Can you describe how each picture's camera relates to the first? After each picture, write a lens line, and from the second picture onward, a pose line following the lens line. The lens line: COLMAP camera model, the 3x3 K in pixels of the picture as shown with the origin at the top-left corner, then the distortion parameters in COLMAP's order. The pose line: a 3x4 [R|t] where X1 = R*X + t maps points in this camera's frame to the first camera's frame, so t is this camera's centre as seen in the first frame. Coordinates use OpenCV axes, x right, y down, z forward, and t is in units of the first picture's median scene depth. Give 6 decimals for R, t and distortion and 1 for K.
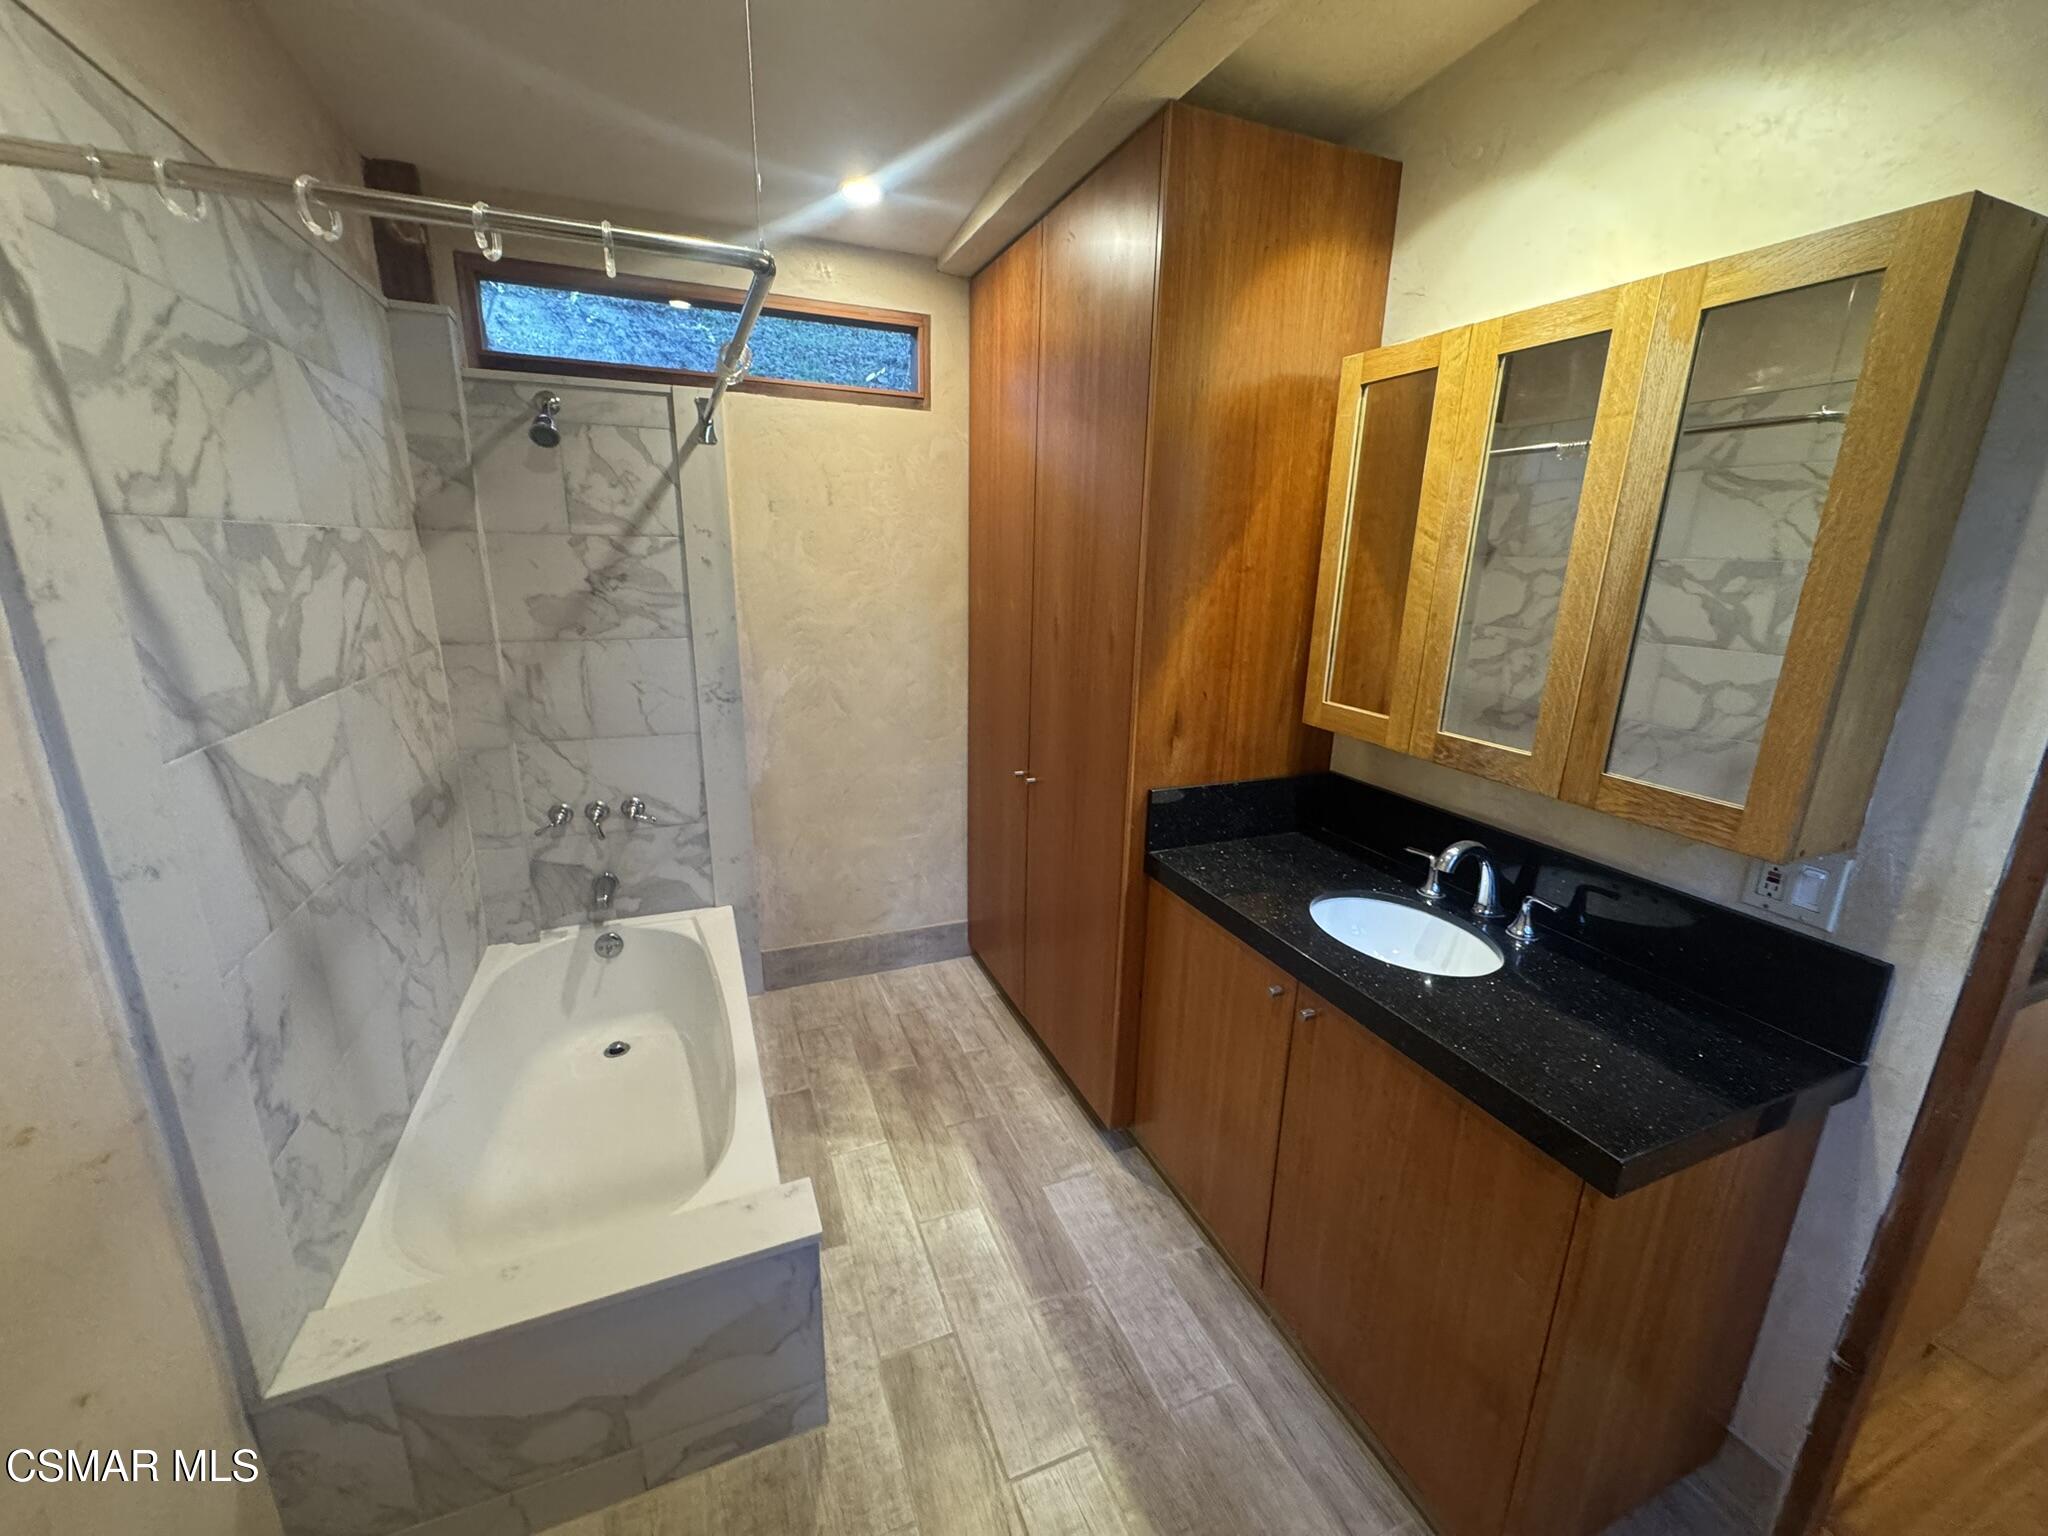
lens RADIAL K [[818.8, 0, 1020.6], [0, 818.8, 765.0], [0, 0, 1]] dist [-0.005442, 0.000615]
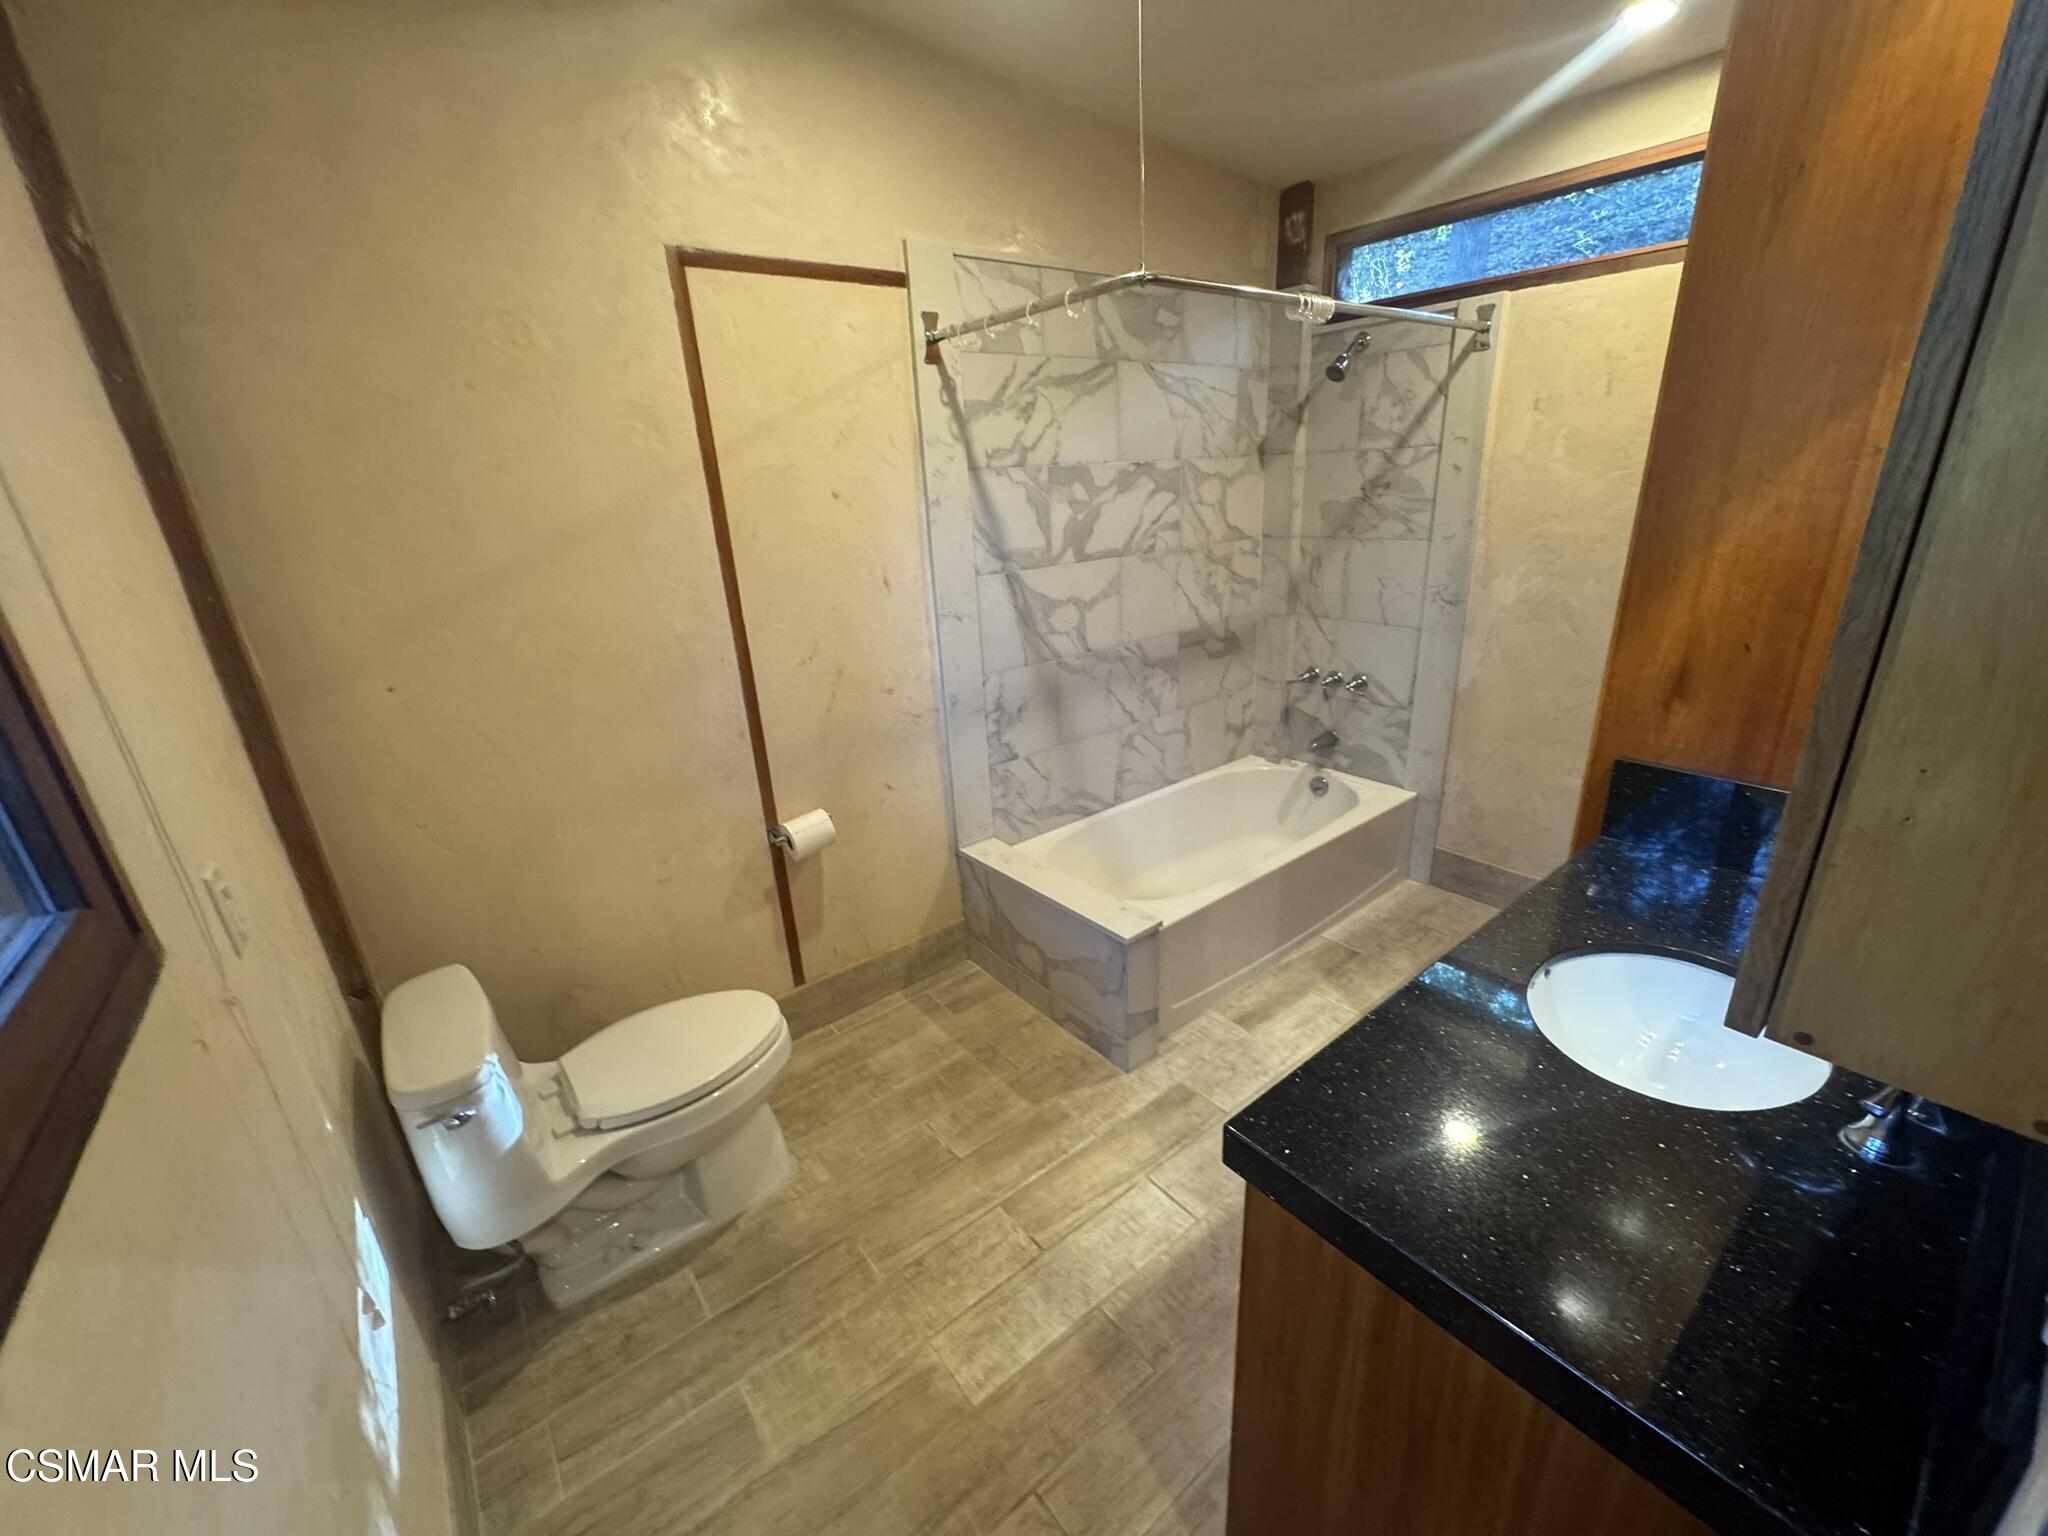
lens RADIAL K [[818.8, 0, 1016.8], [0, 818.8, 767.5], [0, 0, 1]] dist [-0.005442, 0.000615]
pose [[0.266925, 0.292766, -0.918171, 0.608000], [-0.188647, 0.950181, 0.248131, -0.038093], [0.945073, 0.106978, 0.308857, 0.190901]]
